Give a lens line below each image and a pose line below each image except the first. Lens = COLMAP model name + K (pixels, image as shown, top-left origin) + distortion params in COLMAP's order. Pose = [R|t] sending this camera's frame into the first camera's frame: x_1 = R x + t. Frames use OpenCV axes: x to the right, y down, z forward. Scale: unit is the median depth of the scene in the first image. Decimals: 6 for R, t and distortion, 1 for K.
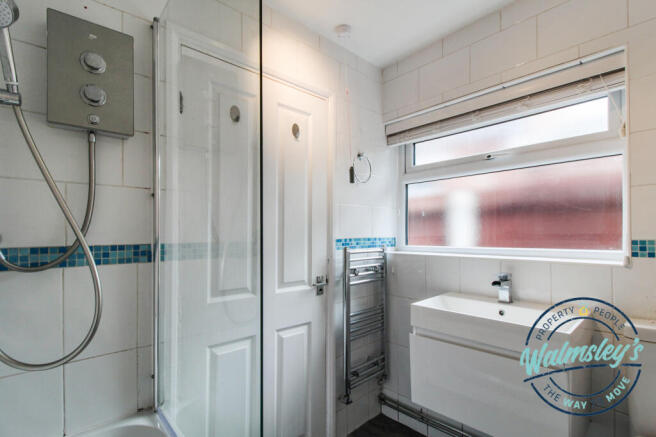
lens RADIAL K [[321.1, 0, 326.9], [0, 321.1, 226.2], [0, 0, 1]] dist [0.003503, 0.000409]
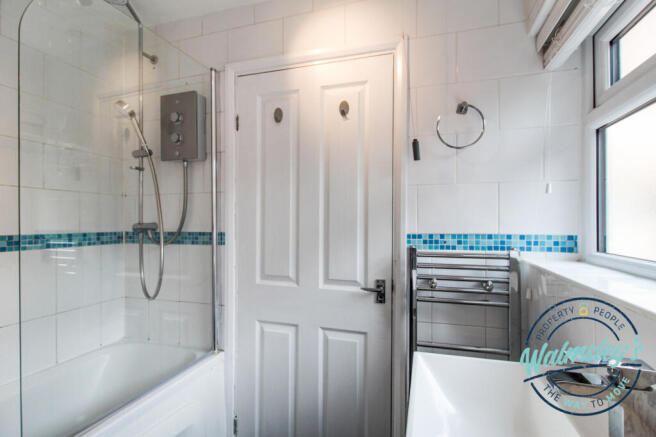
lens RADIAL K [[302.4, 0, 328.9], [0, 302.4, 221.1], [0, 0, 1]] dist [0.016254, 0.000251]
pose [[0.510969, -0.007818, -0.859563, 0.573079], [0.010778, 0.999938, -0.002688, 0.011744], [0.859531, -0.007891, 0.511022, 0.520096]]
